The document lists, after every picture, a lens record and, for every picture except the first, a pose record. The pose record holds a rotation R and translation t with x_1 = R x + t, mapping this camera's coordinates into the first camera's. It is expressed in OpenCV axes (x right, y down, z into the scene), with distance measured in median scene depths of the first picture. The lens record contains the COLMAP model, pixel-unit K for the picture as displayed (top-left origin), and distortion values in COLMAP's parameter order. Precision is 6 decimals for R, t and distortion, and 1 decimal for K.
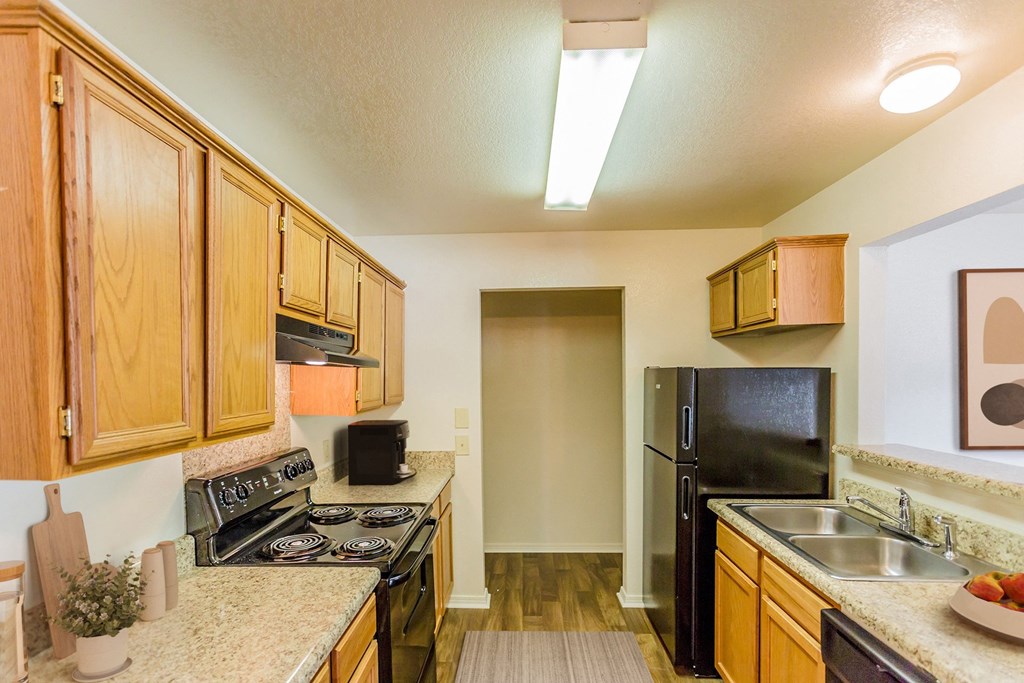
lens RADIAL K [[508.4, 0, 512.0], [0, 508.4, 341.5], [0, 0, 1]] dist [0.003169, -0.000281]
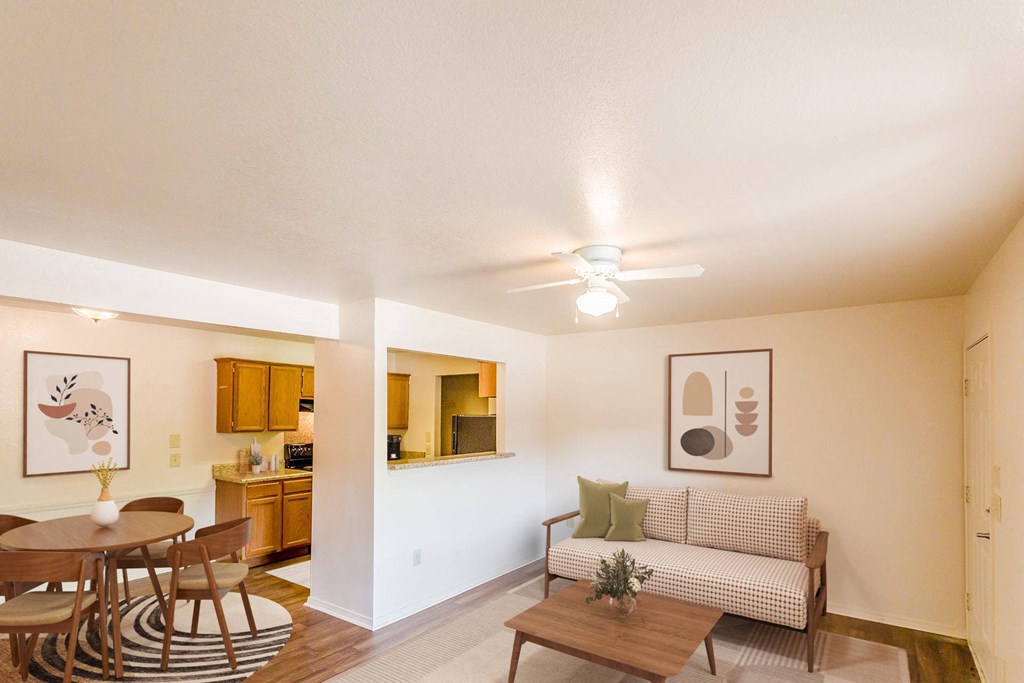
lens RADIAL K [[508.4, 0, 512.0], [0, 508.4, 341.5], [0, 0, 1]] dist [0.003169, -0.000281]
pose [[0.836532, -0.060961, -0.544517, 2.813286], [0.022297, 0.996756, -0.077337, -0.148140], [0.547465, 0.052554, 0.835177, -1.231543]]
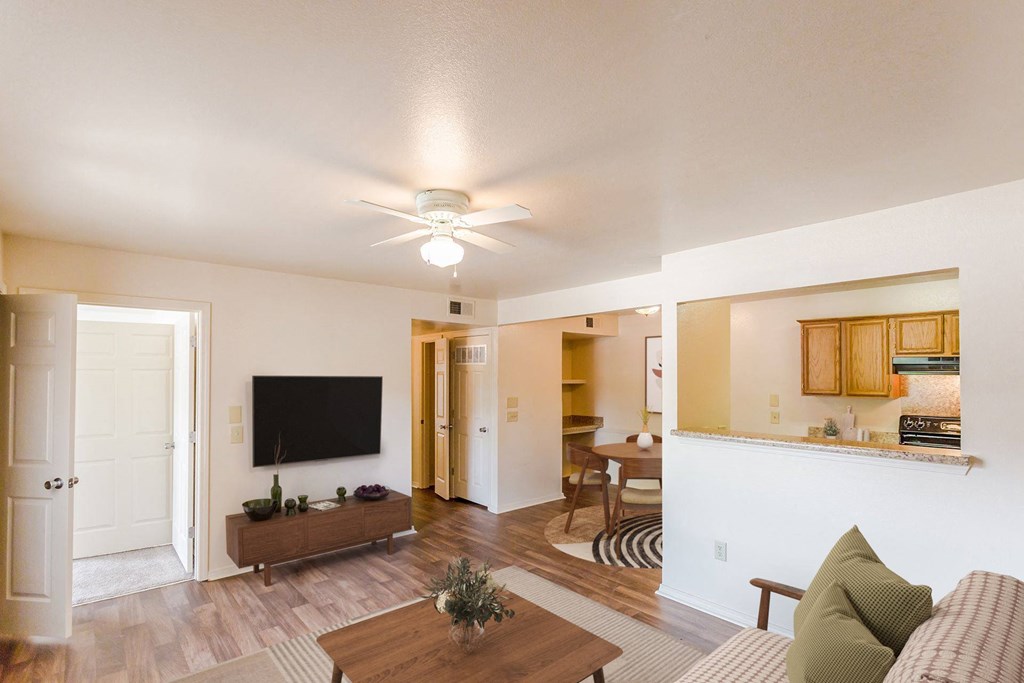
lens RADIAL K [[477.8, 0, 512.0], [0, 477.8, 341.5], [0, 0, 1]] dist [-0.000355, -0.000180]
pose [[-0.723382, -0.035485, -0.689535, 2.886574], [0.051377, 0.993143, -0.105008, 0.031716], [0.688534, -0.111387, -0.716599, 1.500843]]
